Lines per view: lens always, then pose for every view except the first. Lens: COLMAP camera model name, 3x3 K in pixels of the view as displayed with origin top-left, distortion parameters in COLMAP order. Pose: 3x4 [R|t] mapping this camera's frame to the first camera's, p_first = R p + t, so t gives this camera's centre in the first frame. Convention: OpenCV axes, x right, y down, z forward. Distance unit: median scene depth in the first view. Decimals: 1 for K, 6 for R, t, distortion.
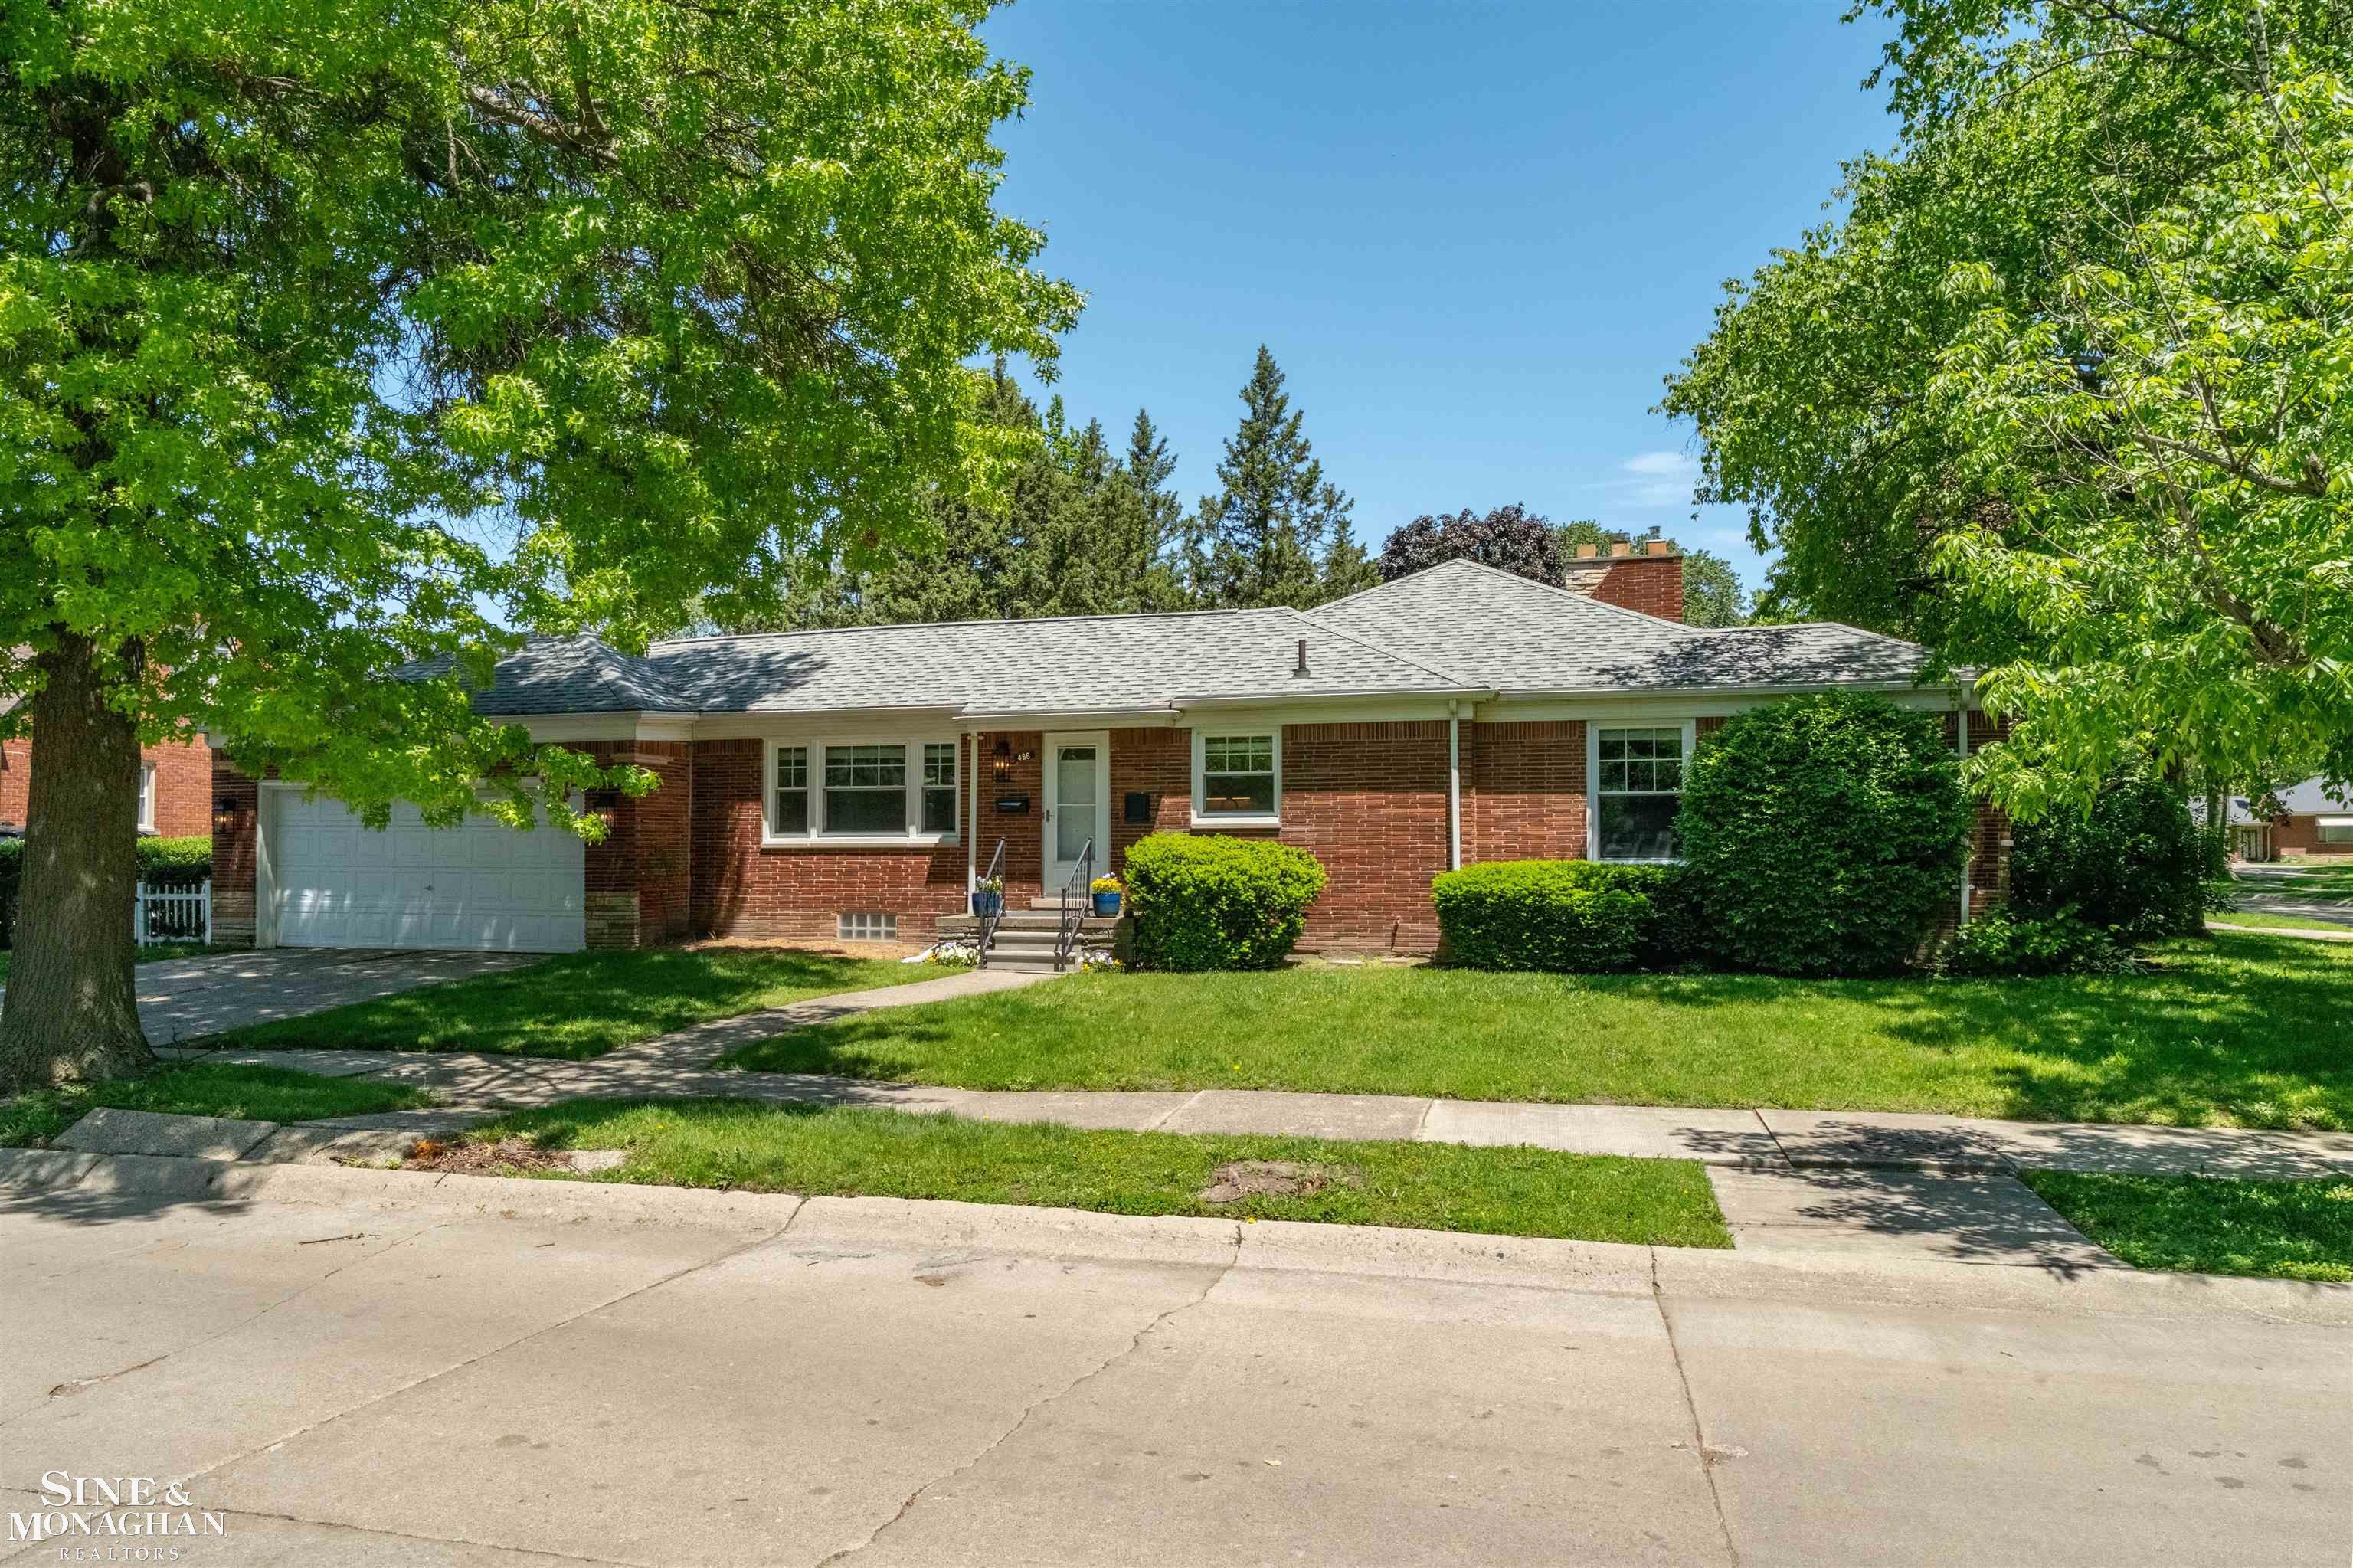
lens RADIAL K [[1535.7, 0, 1184.9], [0, 1535.7, 790.4], [0, 0, 1]] dist [-0.010282, -0.001738]
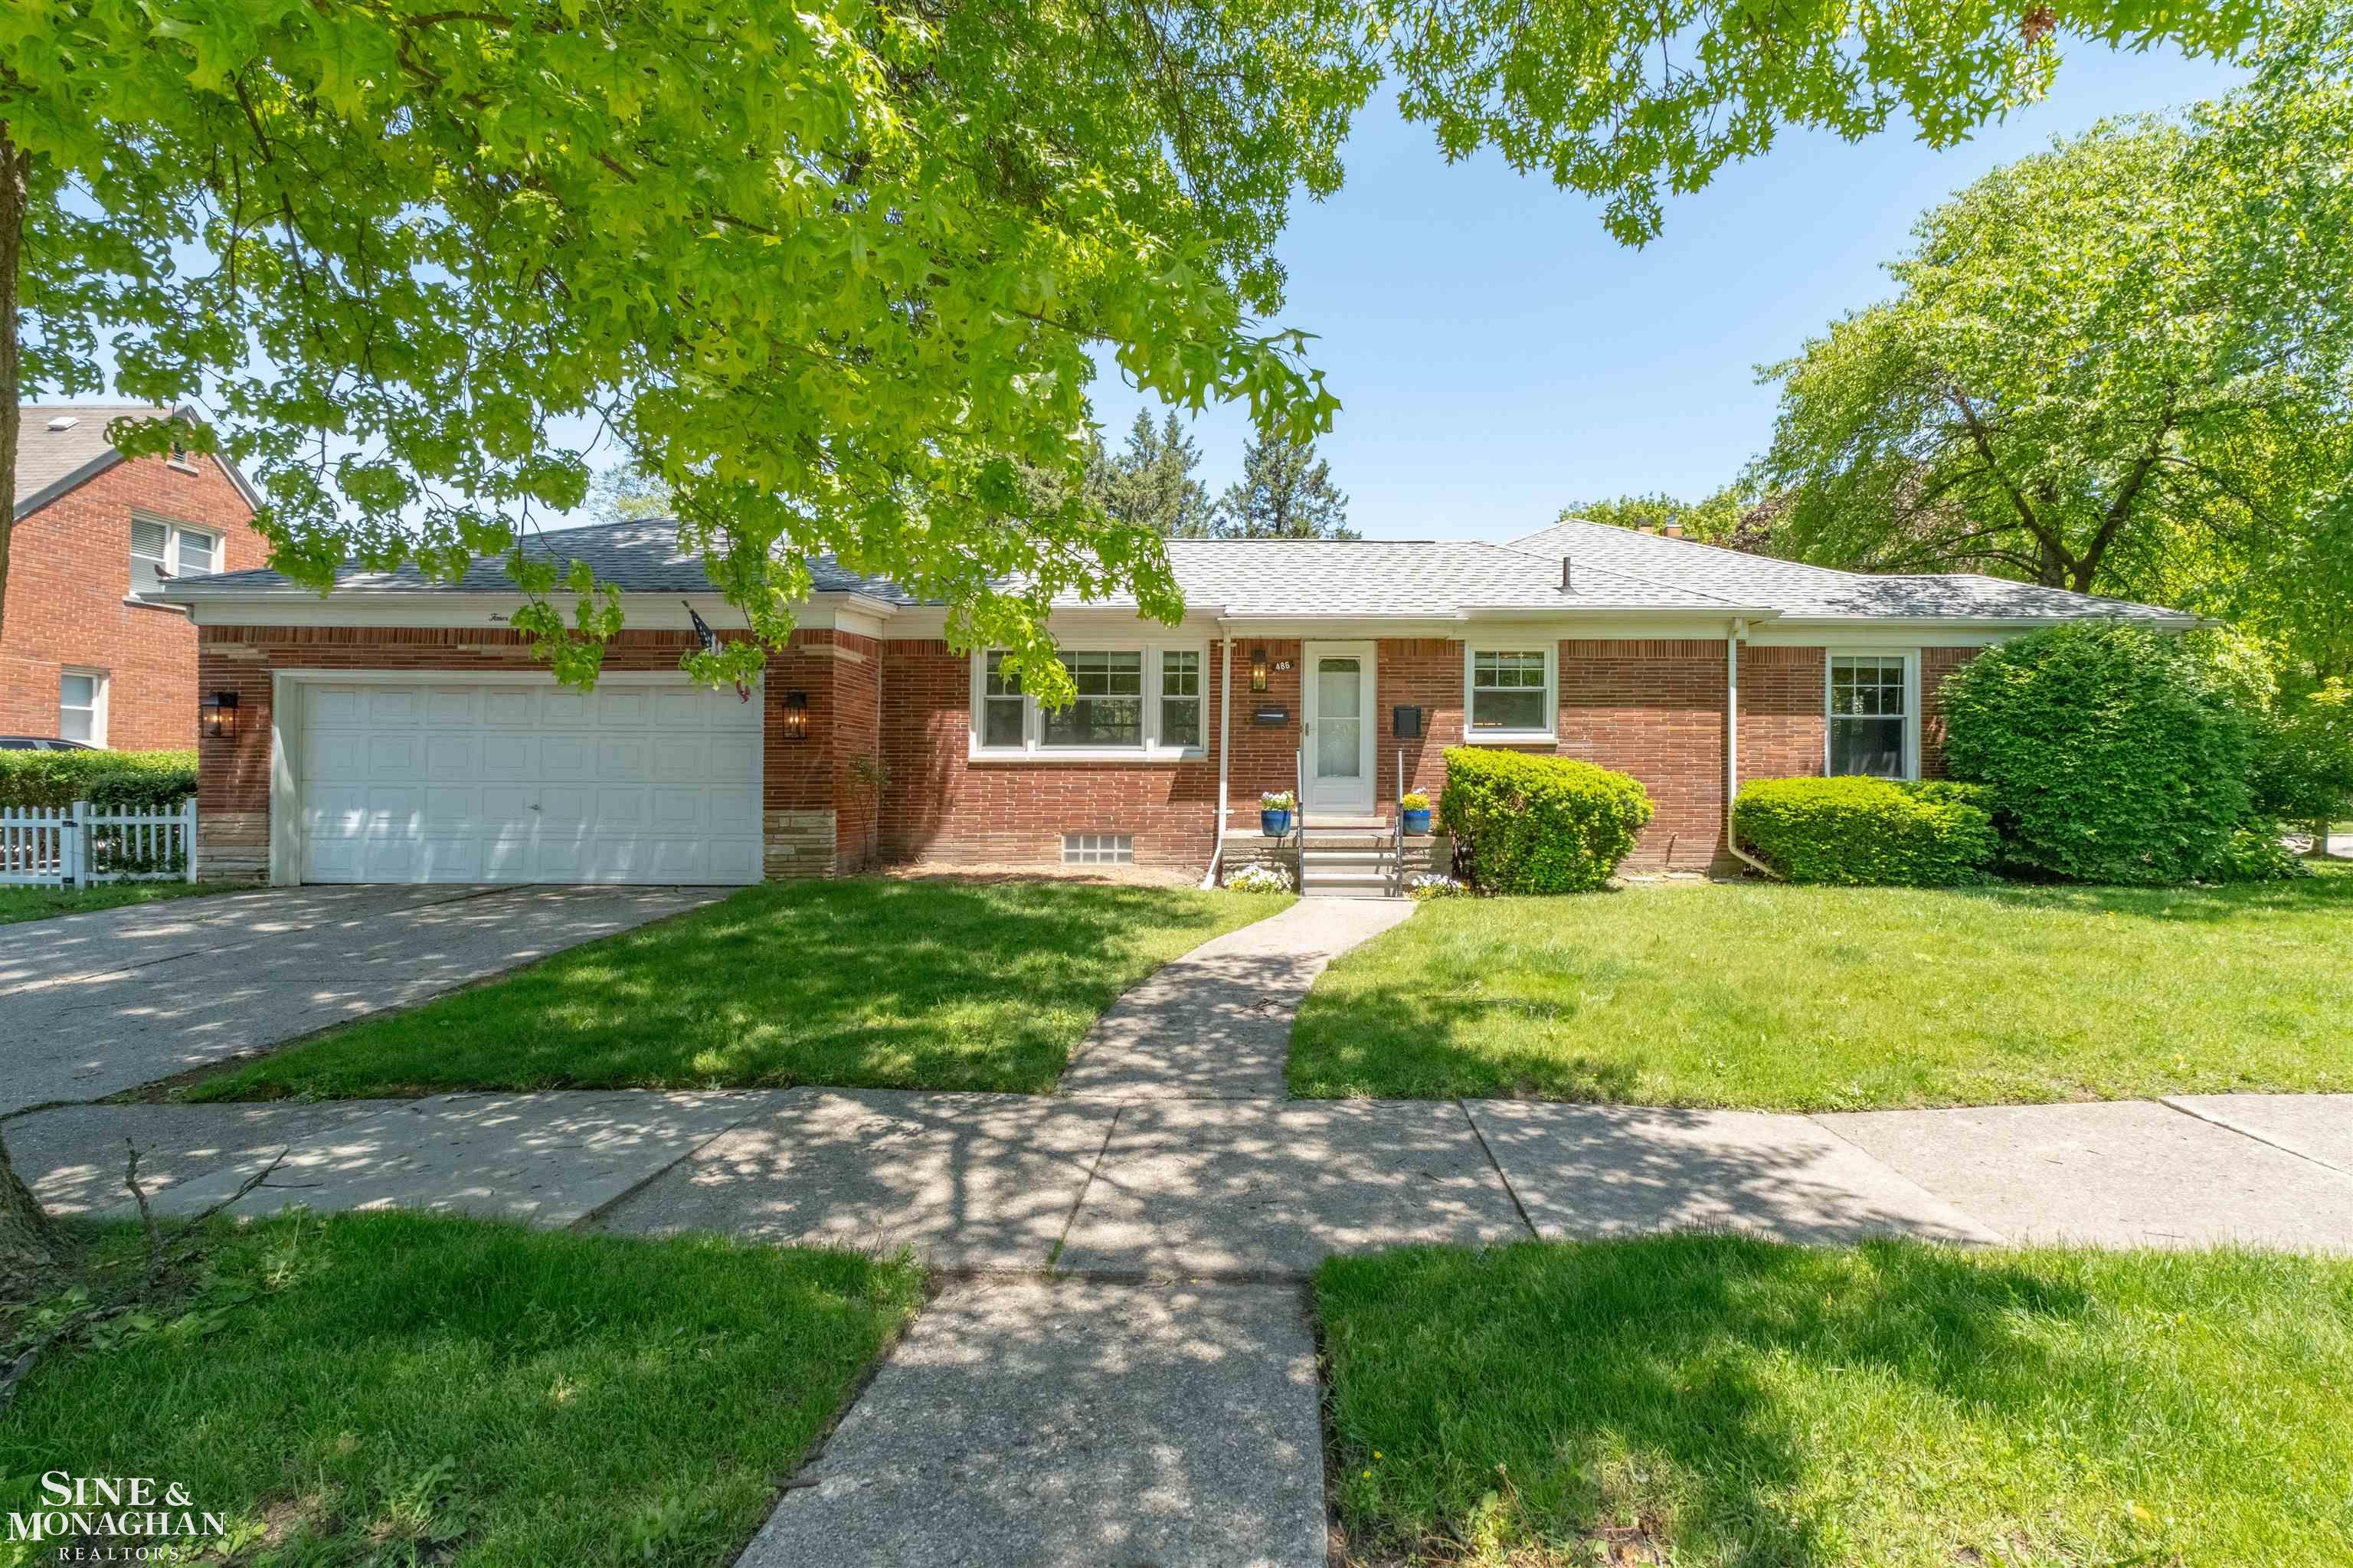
lens RADIAL K [[999.9, 0, 1277.9], [0, 999.9, 769.2], [0, 0, 1]] dist [-0.007342, 0.001562]
pose [[0.963530, 0.009464, 0.267433, -0.264495], [-0.013265, 0.999835, 0.012410, 0.032768], [-0.267272, -0.015505, 0.963496, 0.400011]]
